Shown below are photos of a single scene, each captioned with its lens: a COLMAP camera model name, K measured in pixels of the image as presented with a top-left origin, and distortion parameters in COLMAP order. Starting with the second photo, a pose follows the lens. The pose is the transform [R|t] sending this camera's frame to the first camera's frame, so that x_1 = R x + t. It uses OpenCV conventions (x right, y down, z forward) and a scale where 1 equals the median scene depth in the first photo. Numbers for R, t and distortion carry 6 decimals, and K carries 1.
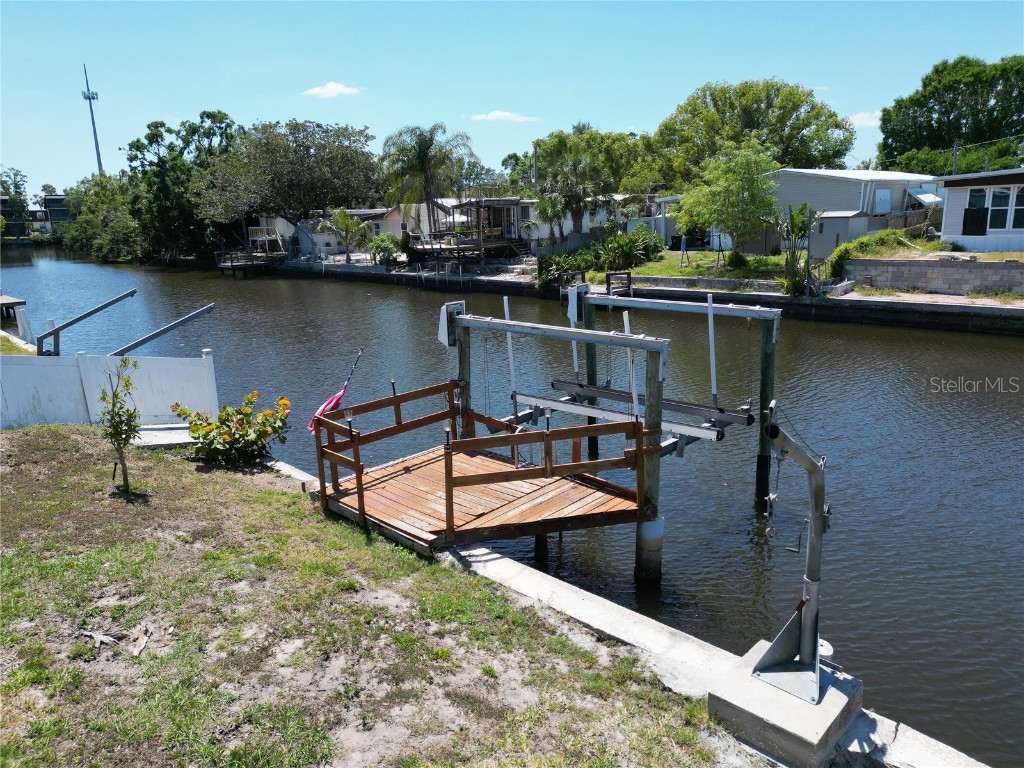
lens RADIAL K [[711.9, 0, 514.3], [0, 711.9, 382.7], [0, 0, 1]] dist [0.061051, -0.055973]
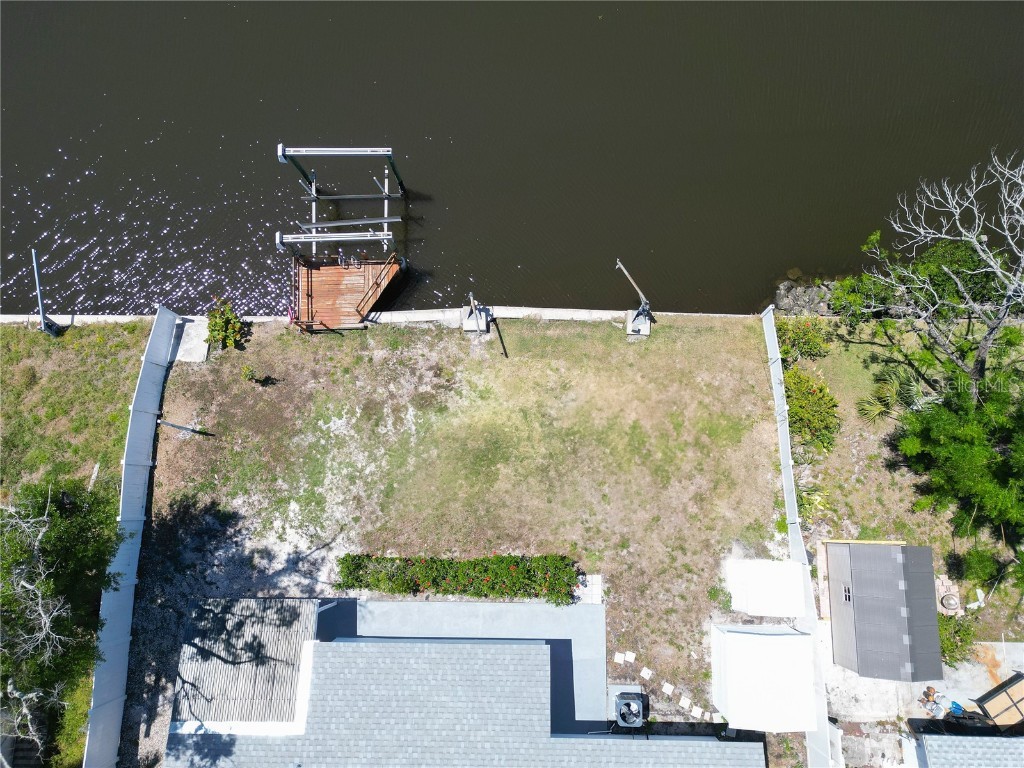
lens RADIAL K [[711.9, 0, 512.3], [0, 711.9, 384.1], [0, 0, 1]] dist [0.061051, -0.055973]
pose [[0.701018, -0.699183, 0.140419, -0.344670], [0.148856, 0.336025, 0.930016, -3.142551], [-0.697436, -0.631055, 0.339637, -0.870331]]
